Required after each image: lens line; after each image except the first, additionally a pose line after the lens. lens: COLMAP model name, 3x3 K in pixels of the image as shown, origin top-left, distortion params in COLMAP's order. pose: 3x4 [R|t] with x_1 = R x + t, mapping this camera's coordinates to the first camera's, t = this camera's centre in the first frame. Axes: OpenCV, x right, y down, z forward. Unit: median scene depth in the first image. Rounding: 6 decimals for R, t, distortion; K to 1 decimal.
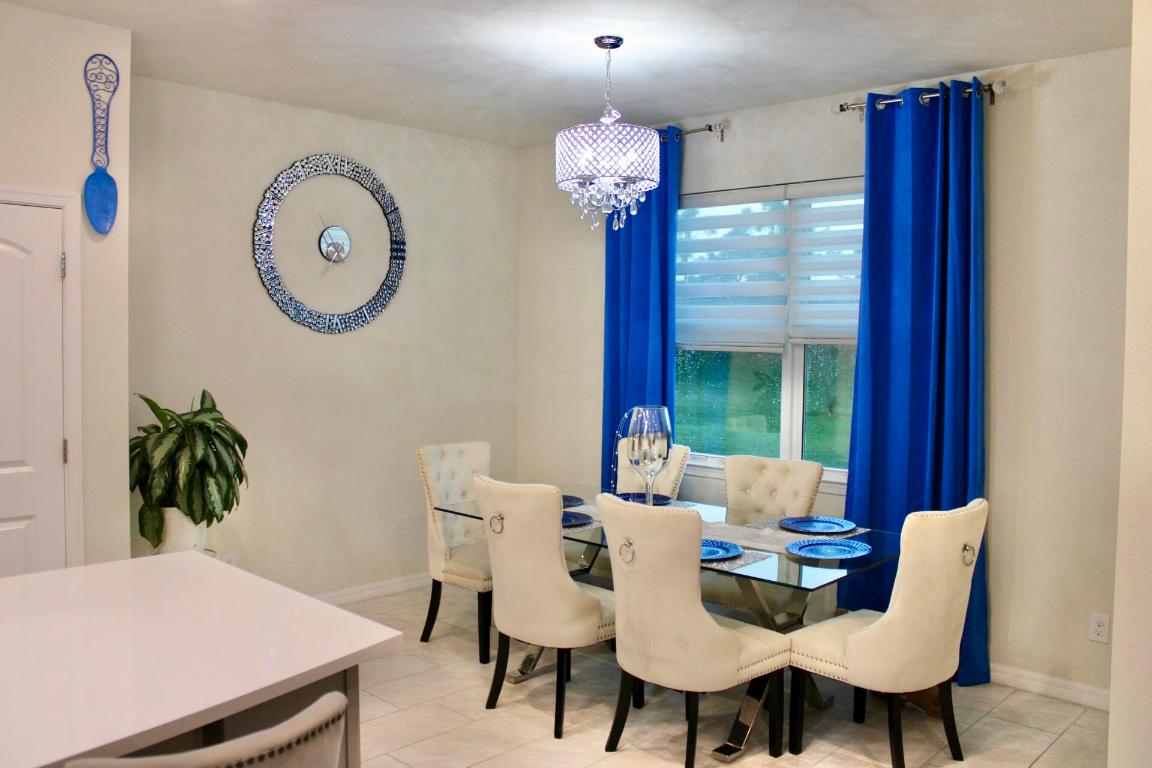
lens RADIAL K [[951.0, 0, 576.0], [0, 951.0, 384.0], [0, 0, 1]] dist [-0.161825, 0.138426]
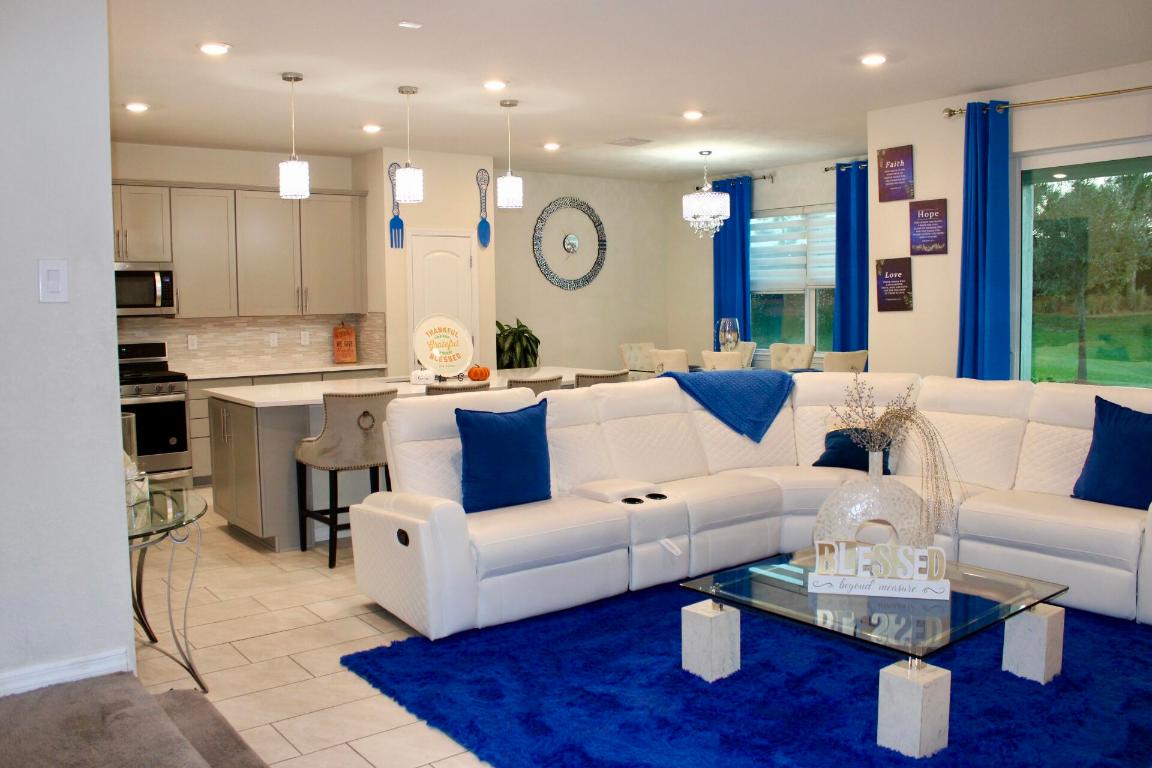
lens RADIAL K [[951.0, 0, 576.0], [0, 951.0, 384.0], [0, 0, 1]] dist [-0.161825, 0.138426]
pose [[0.987558, -0.014457, -0.156589, 0.056905], [0.020463, 0.999113, 0.036813, 0.072357], [0.155918, -0.039559, 0.986977, -0.992722]]
